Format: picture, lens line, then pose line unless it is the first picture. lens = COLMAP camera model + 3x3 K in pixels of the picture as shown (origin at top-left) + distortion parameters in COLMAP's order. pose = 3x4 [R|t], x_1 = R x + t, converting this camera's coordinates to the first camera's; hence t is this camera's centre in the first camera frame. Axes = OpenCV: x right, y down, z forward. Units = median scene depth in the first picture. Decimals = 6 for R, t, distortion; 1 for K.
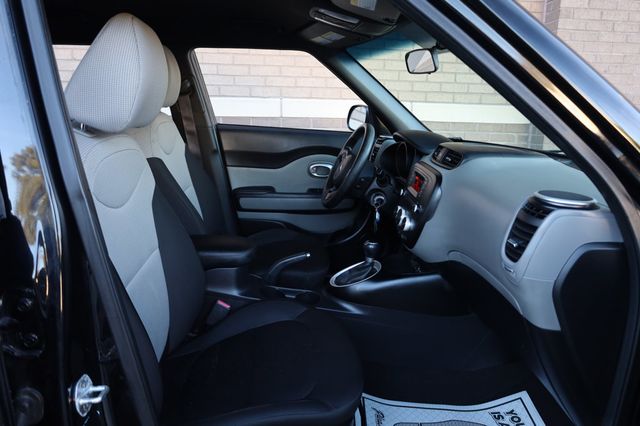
lens RADIAL K [[437.6, 0, 320.5], [0, 437.6, 212.9], [0, 0, 1]] dist [-0.007287, -0.004447]
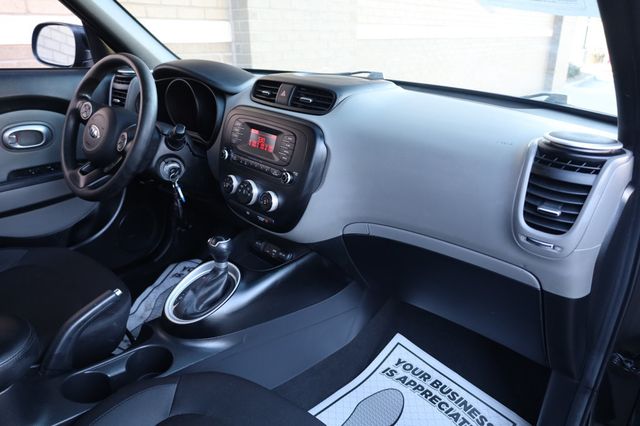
lens RADIAL K [[437.6, 0, 316.8], [0, 437.6, 214.5], [0, 0, 1]] dist [-0.007287, -0.004447]
pose [[0.709916, -0.292178, 0.640821, -0.145804], [0.175785, 0.954598, 0.240503, -0.077724], [-0.681996, -0.058090, 0.729045, 0.313671]]
